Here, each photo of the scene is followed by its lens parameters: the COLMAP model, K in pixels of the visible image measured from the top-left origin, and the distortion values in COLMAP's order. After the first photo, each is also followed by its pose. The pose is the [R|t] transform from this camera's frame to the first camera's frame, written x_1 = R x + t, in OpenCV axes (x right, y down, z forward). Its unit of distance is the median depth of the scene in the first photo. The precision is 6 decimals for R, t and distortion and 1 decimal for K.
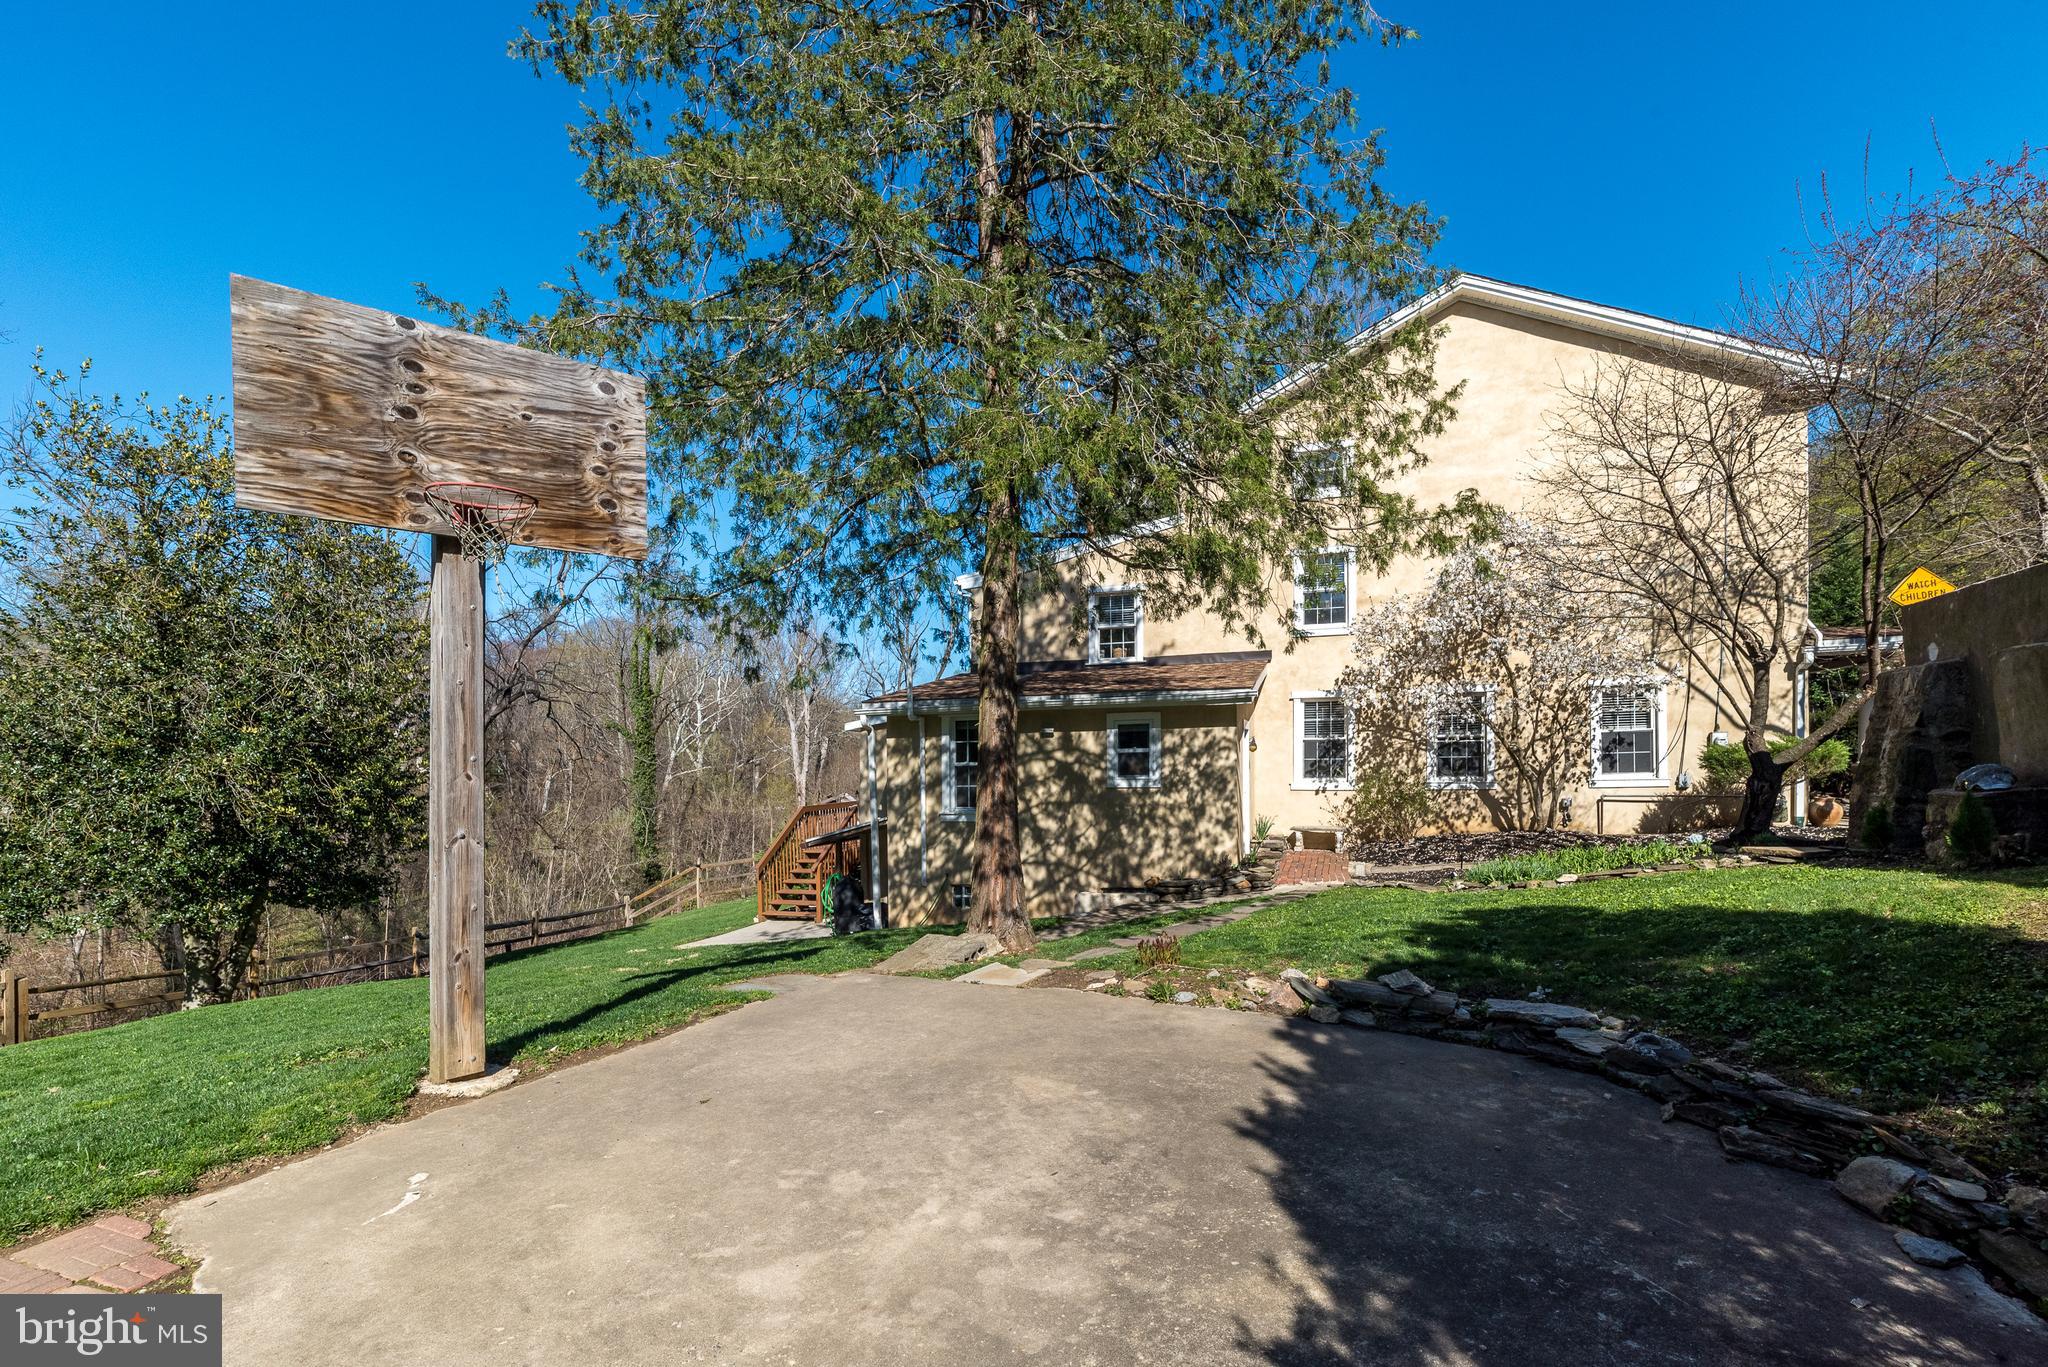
lens RADIAL K [[914.1, 0, 1061.8], [0, 914.1, 793.3], [0, 0, 1]] dist [0.012673, -0.000289]
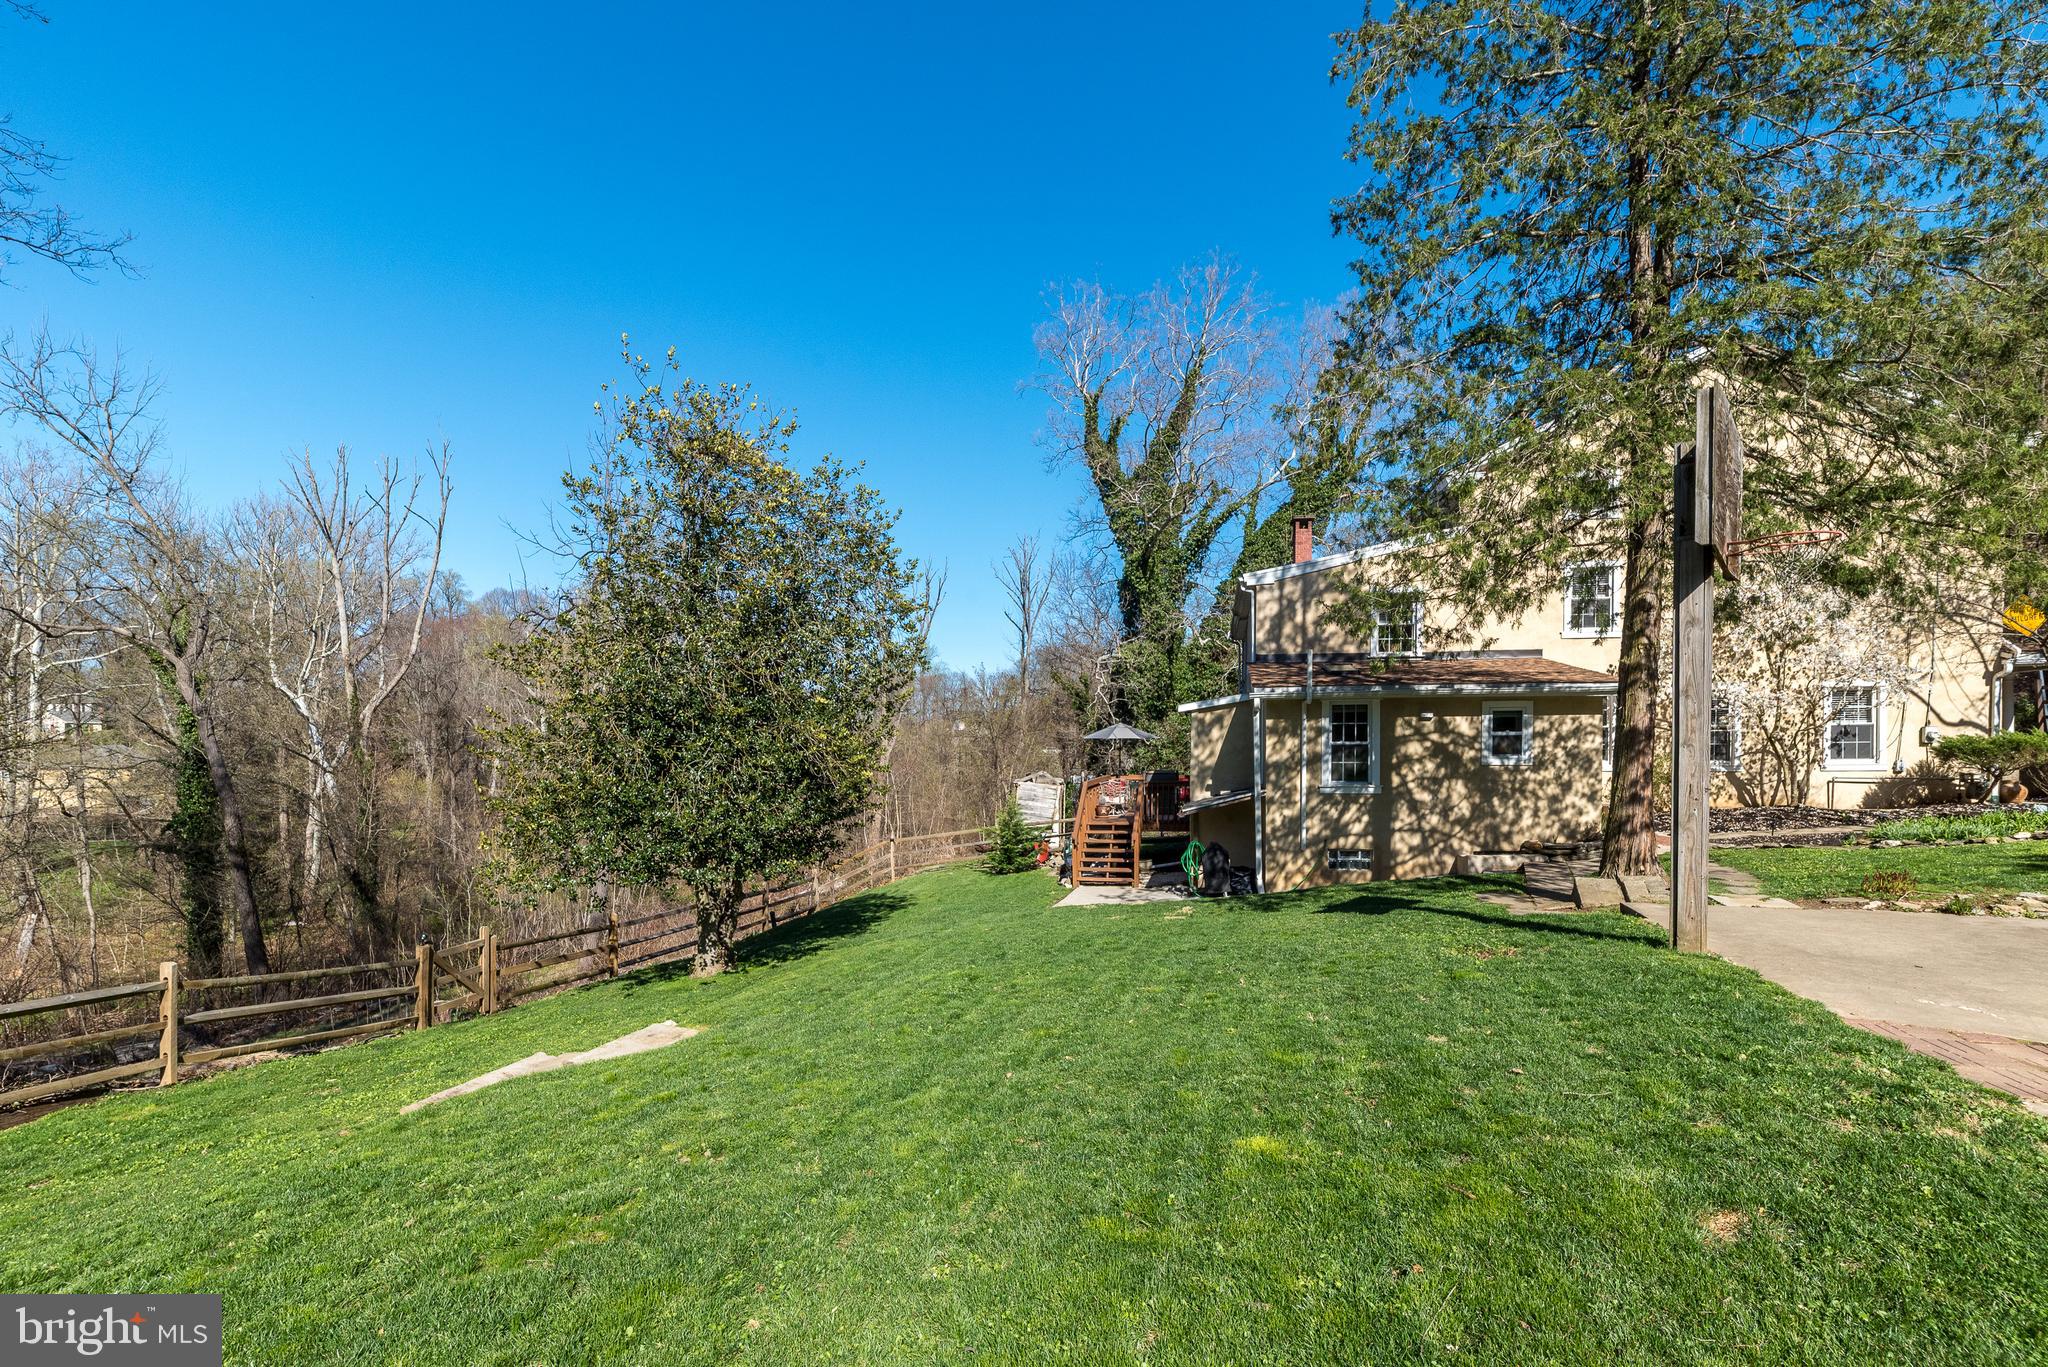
lens RADIAL K [[914.1, 0, 1026.9], [0, 914.1, 773.1], [0, 0, 1]] dist [0.012673, -0.000289]
pose [[0.993767, 0.010907, 0.110944, -0.623486], [-0.009877, 0.999903, -0.009831, 0.019712], [-0.111040, 0.008674, 0.993778, -0.091549]]
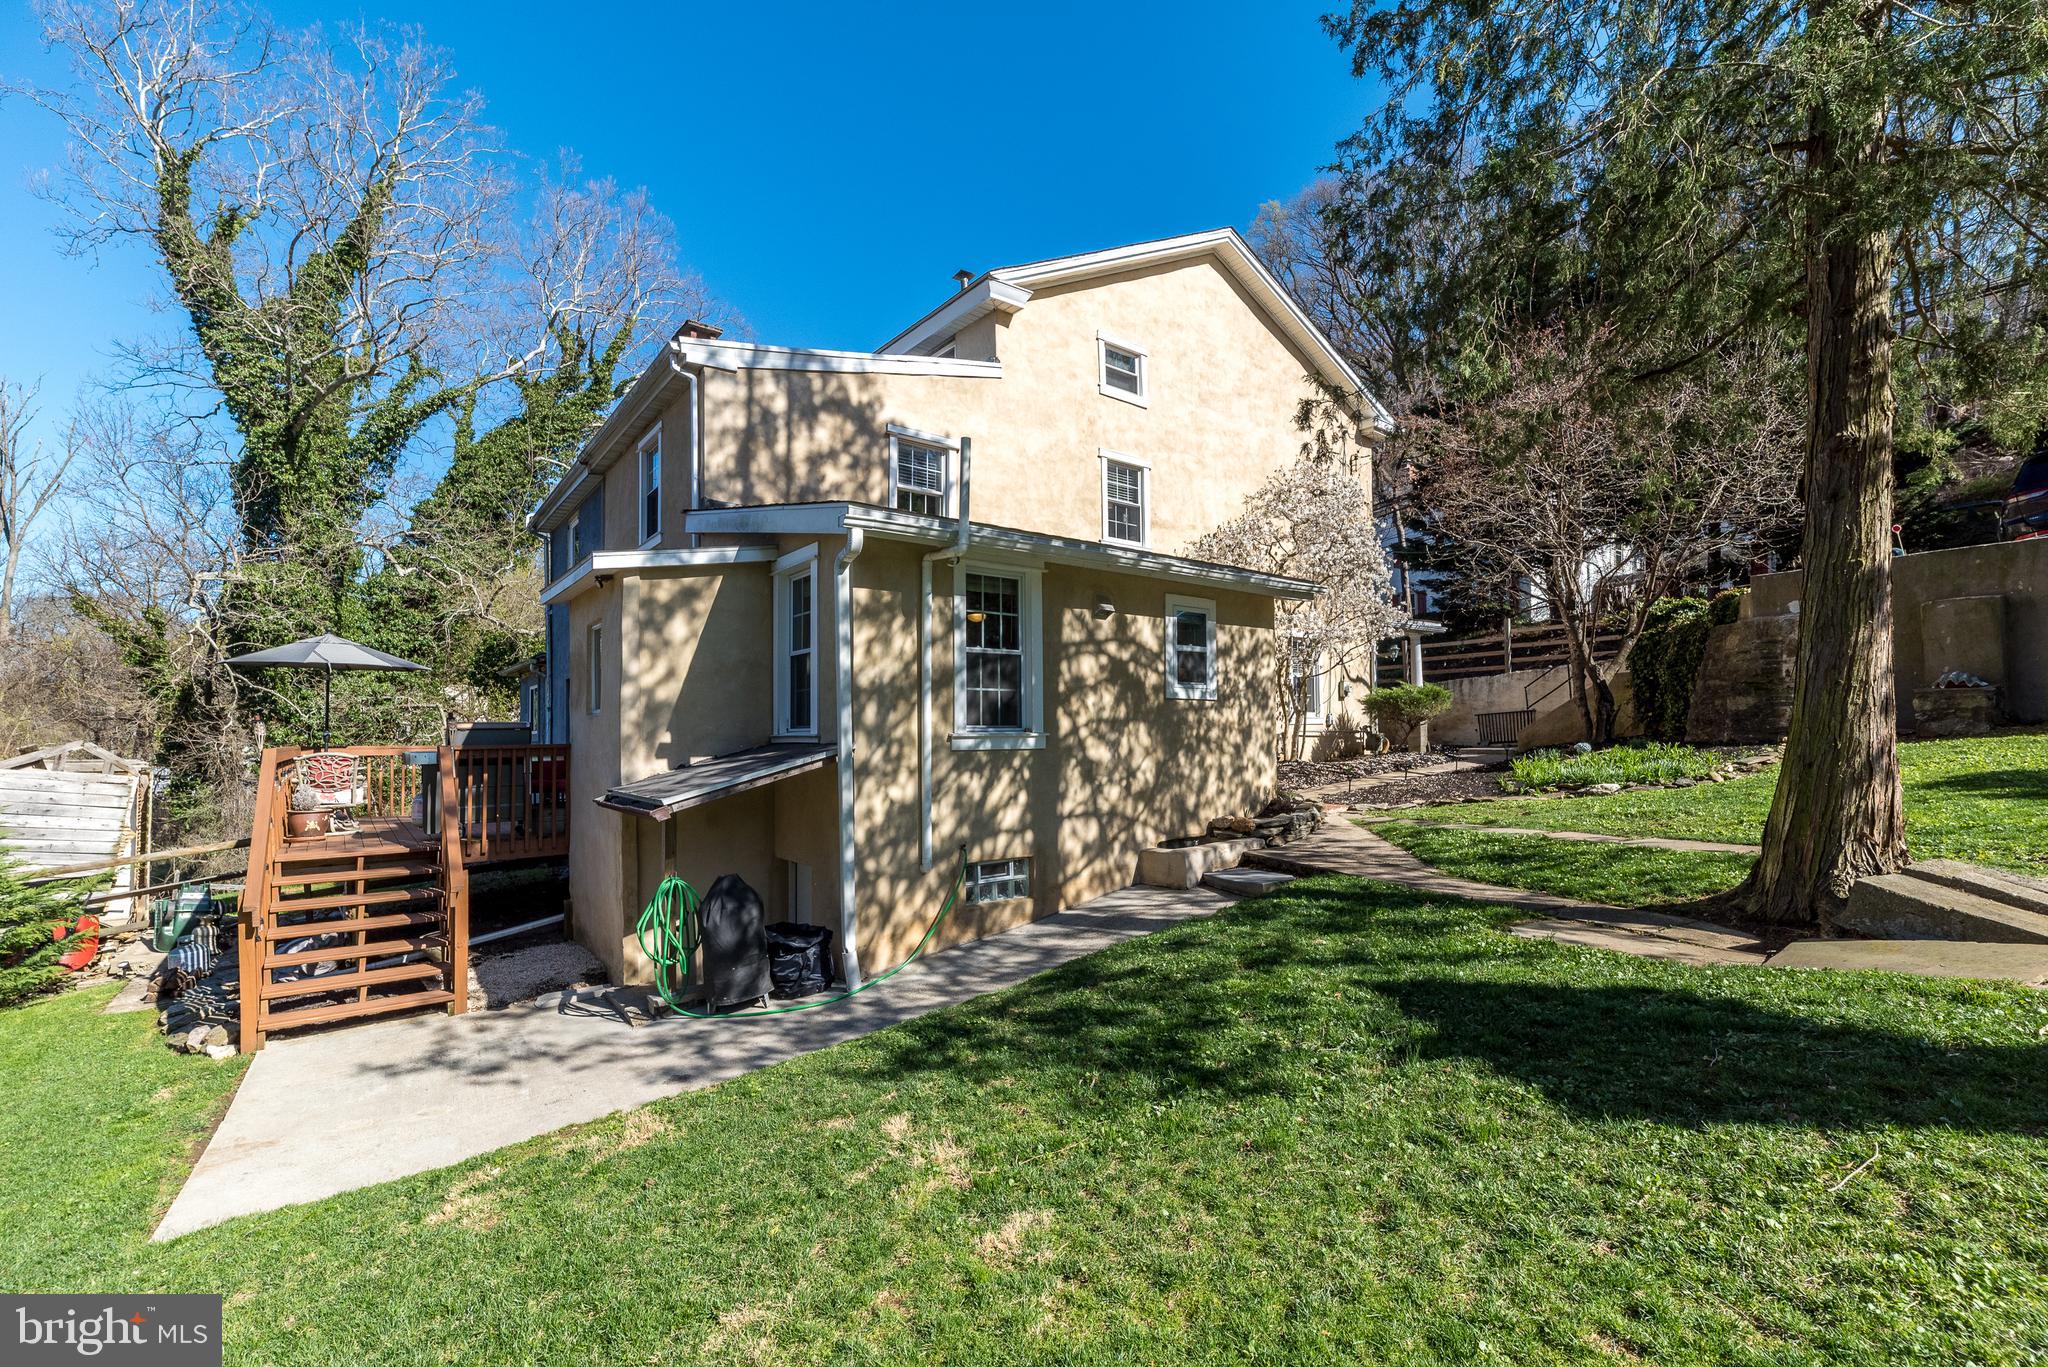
lens RADIAL K [[914.1, 0, 1031.0], [0, 914.1, 718.6], [0, 0, 1]] dist [0.012673, -0.000289]
pose [[0.581898, 0.029799, 0.812716, -0.554621], [0.027980, 0.998003, -0.056626, 0.043693], [-0.812781, 0.055690, 0.579902, 0.644661]]
